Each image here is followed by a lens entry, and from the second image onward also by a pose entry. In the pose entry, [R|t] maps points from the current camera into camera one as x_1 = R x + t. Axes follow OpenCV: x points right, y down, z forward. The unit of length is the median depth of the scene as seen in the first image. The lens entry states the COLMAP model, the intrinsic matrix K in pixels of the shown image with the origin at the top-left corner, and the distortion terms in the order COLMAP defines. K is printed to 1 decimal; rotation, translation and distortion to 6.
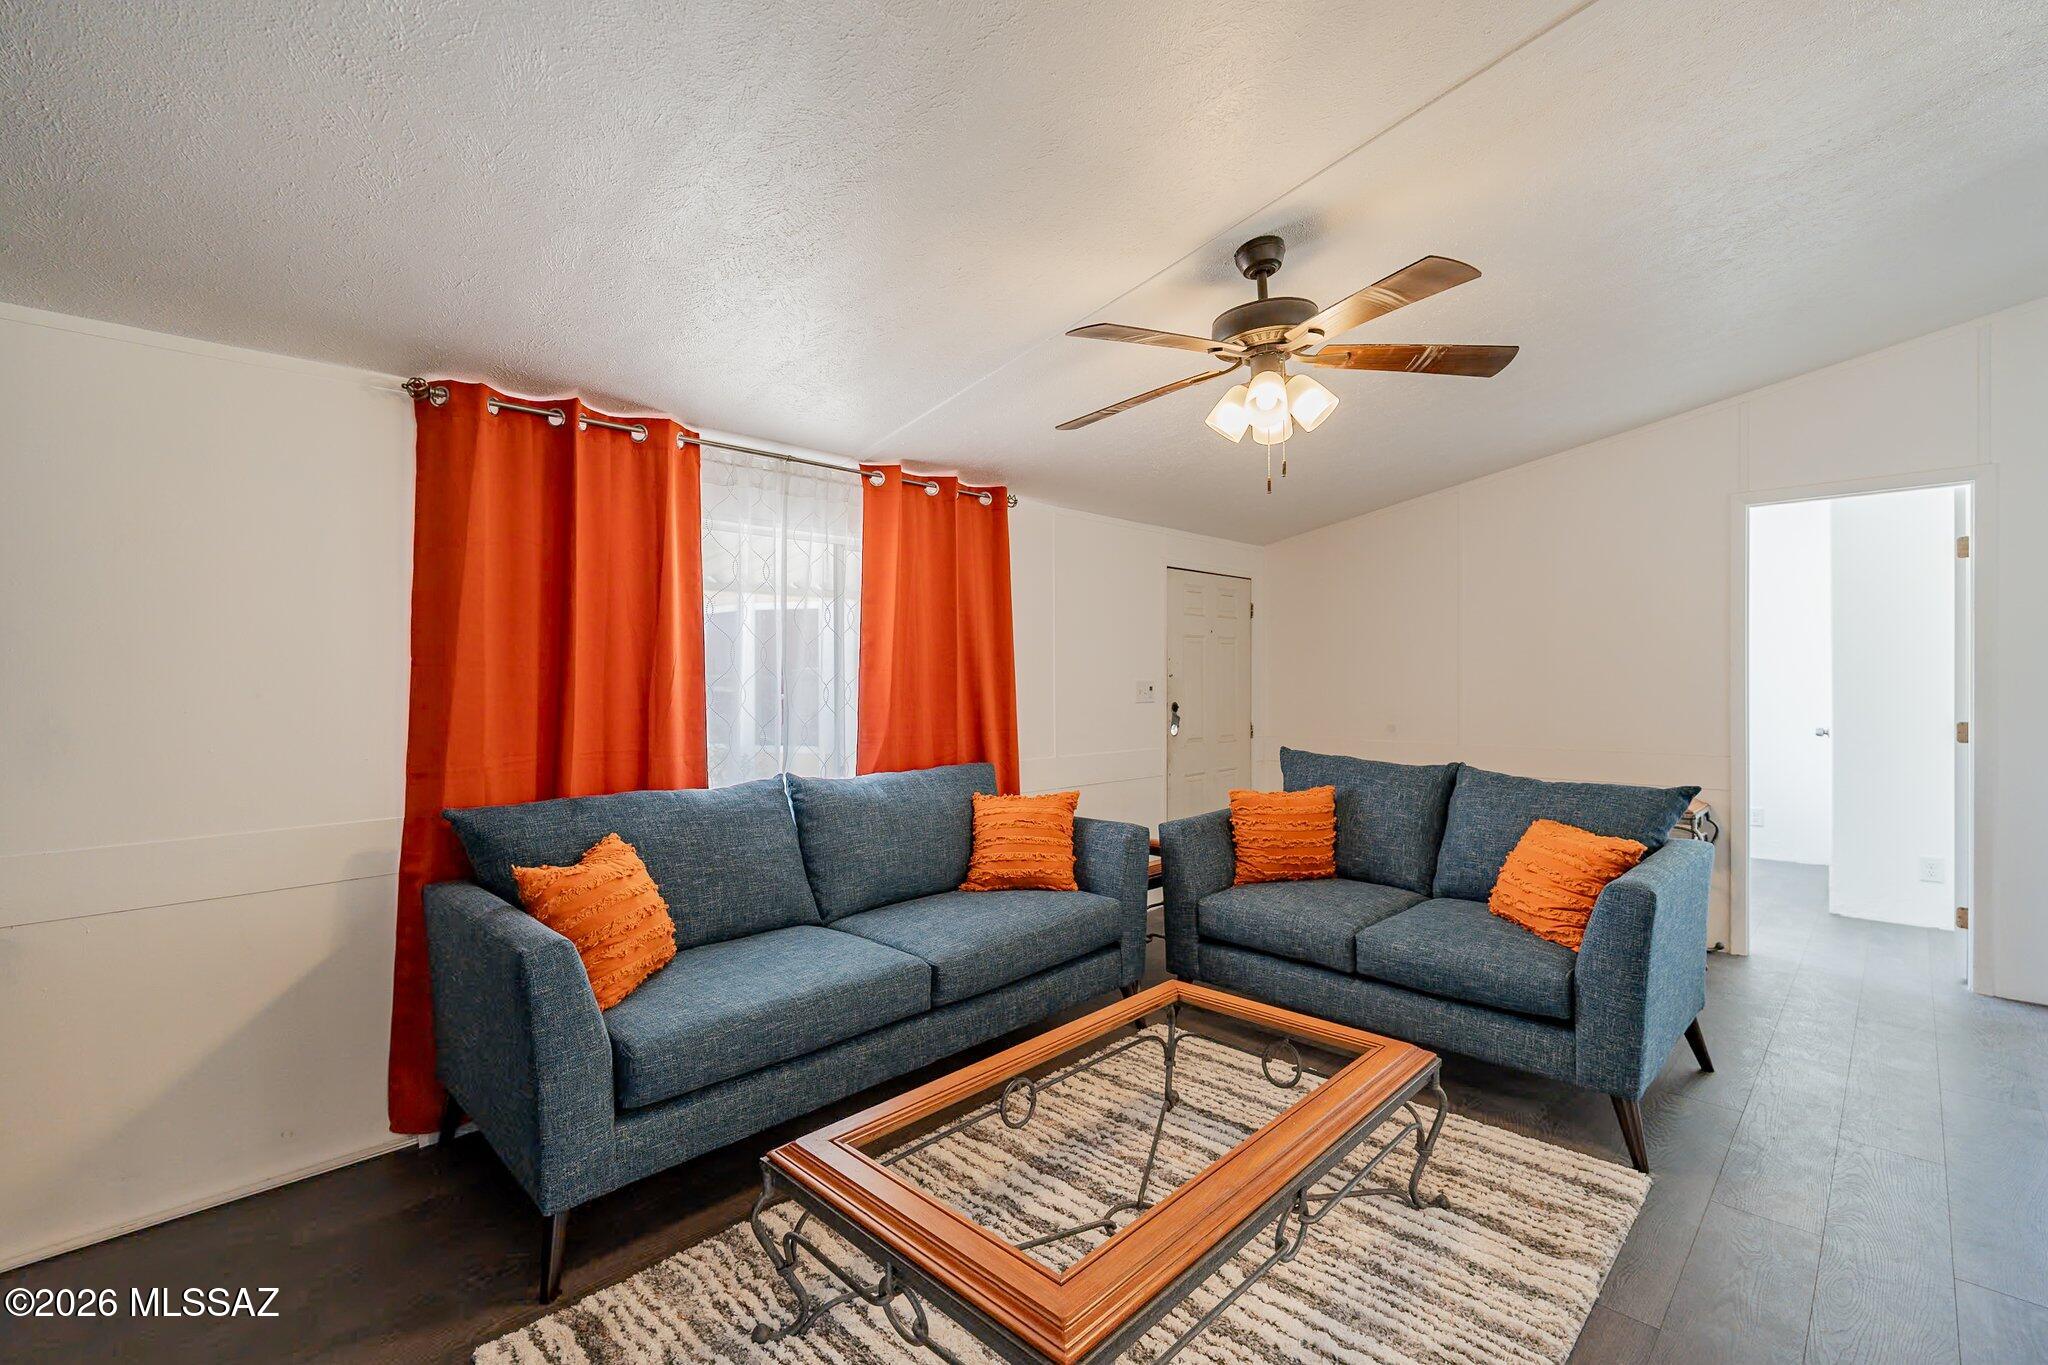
lens RADIAL K [[894.3, 0, 1017.4], [0, 894.3, 686.2], [0, 0, 1]] dist [-0.003691, 0.001282]
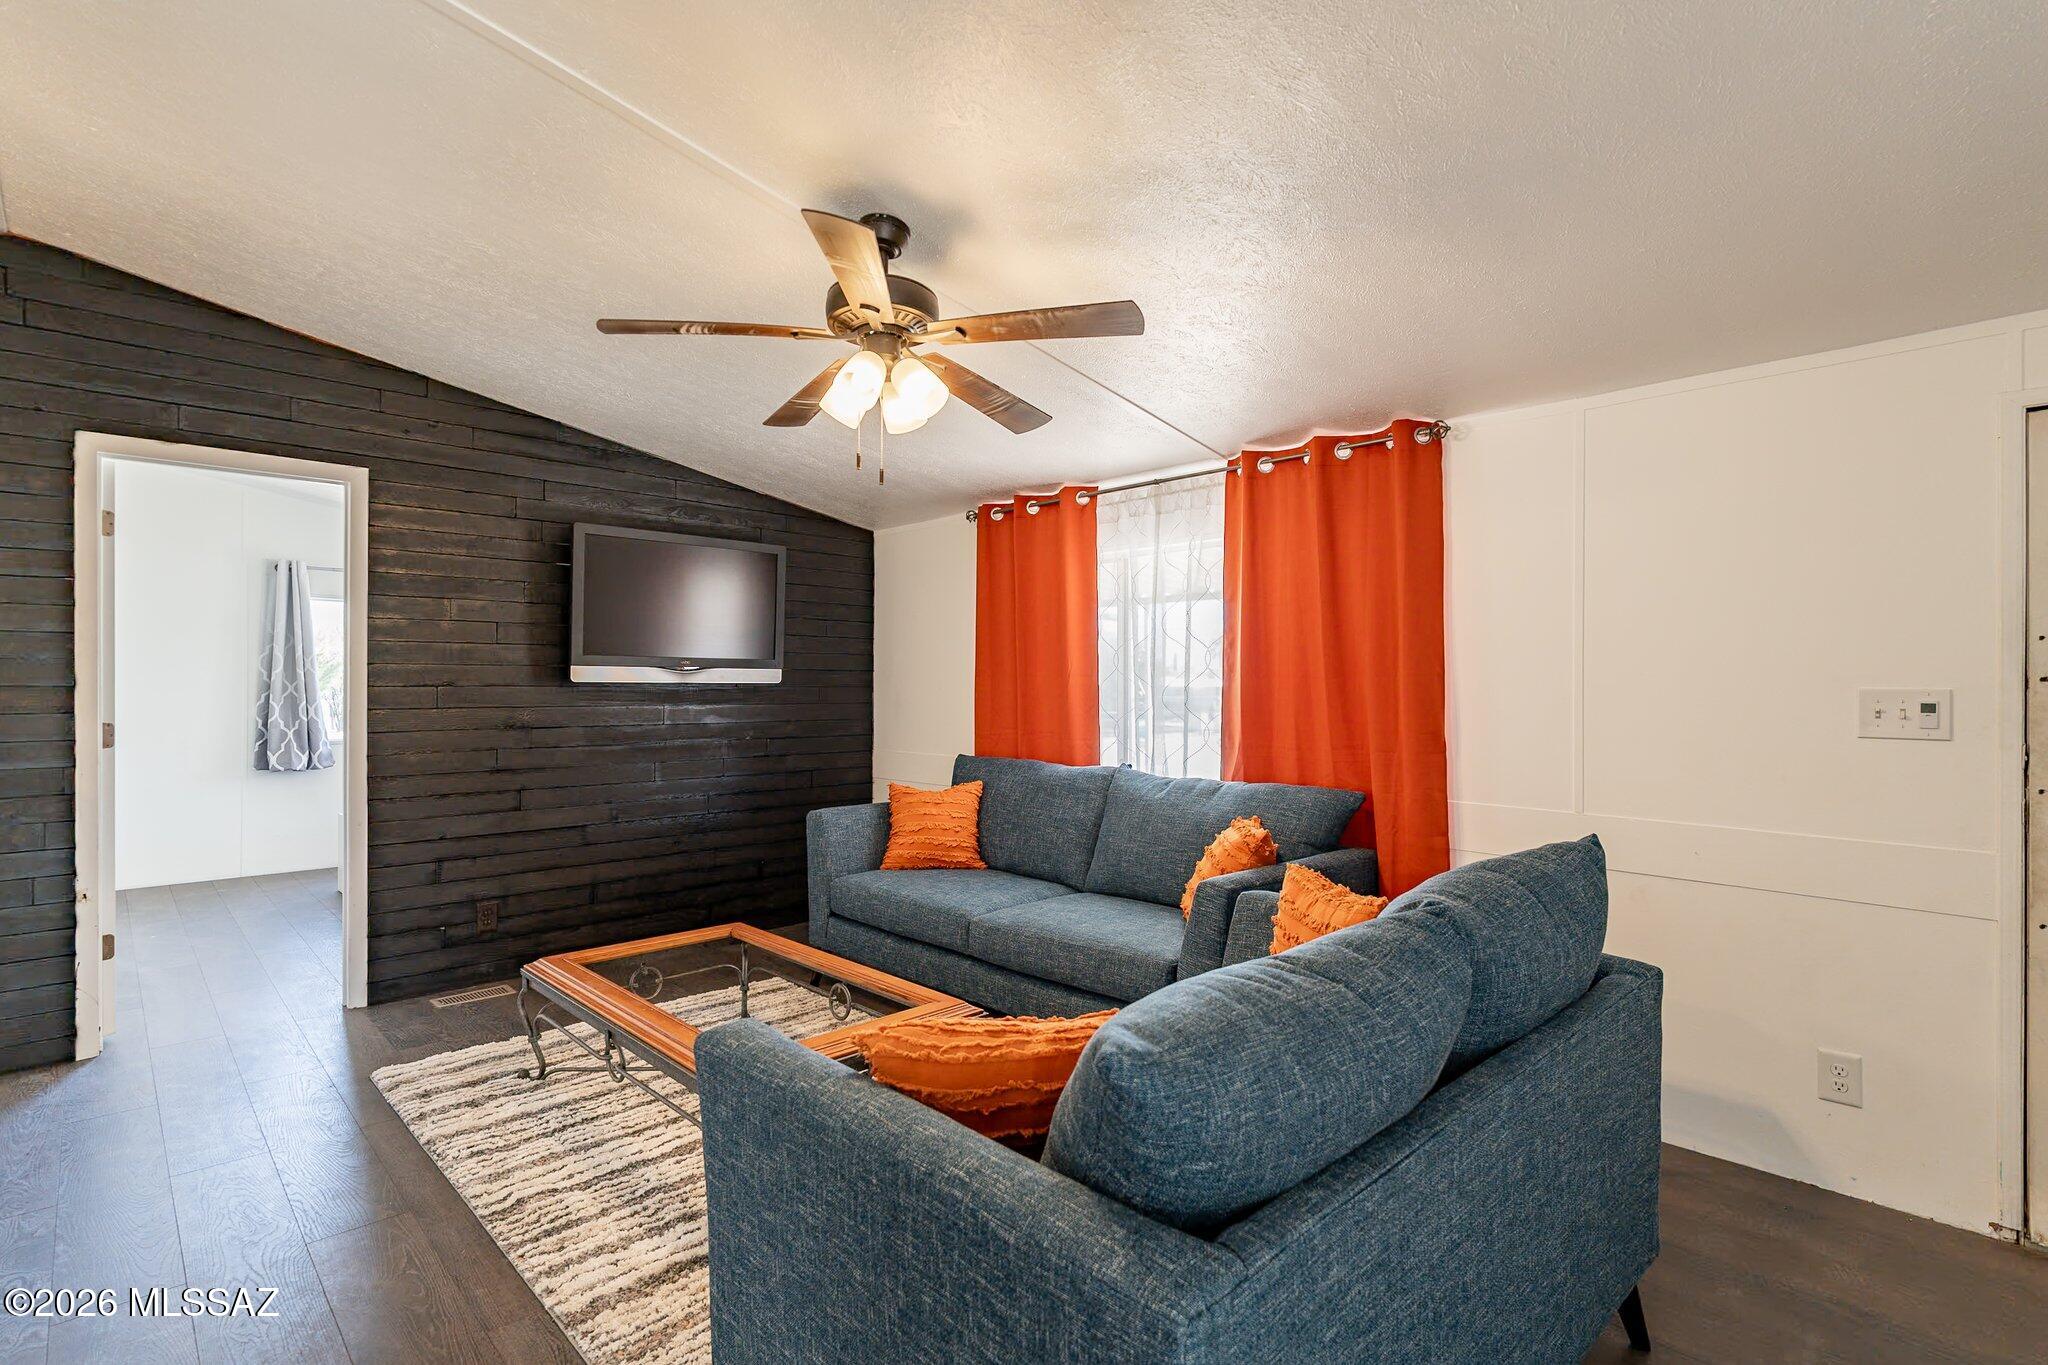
lens RADIAL K [[977.1, 0, 1024.0], [0, 977.1, 674.3], [0, 0, 1]] dist [-0.013524, -0.000478]
pose [[-0.006338, -0.001600, -0.999979, 1.018268], [-0.010336, 0.999945, -0.001535, -0.013660], [0.999926, 0.010327, -0.006354, 0.901814]]
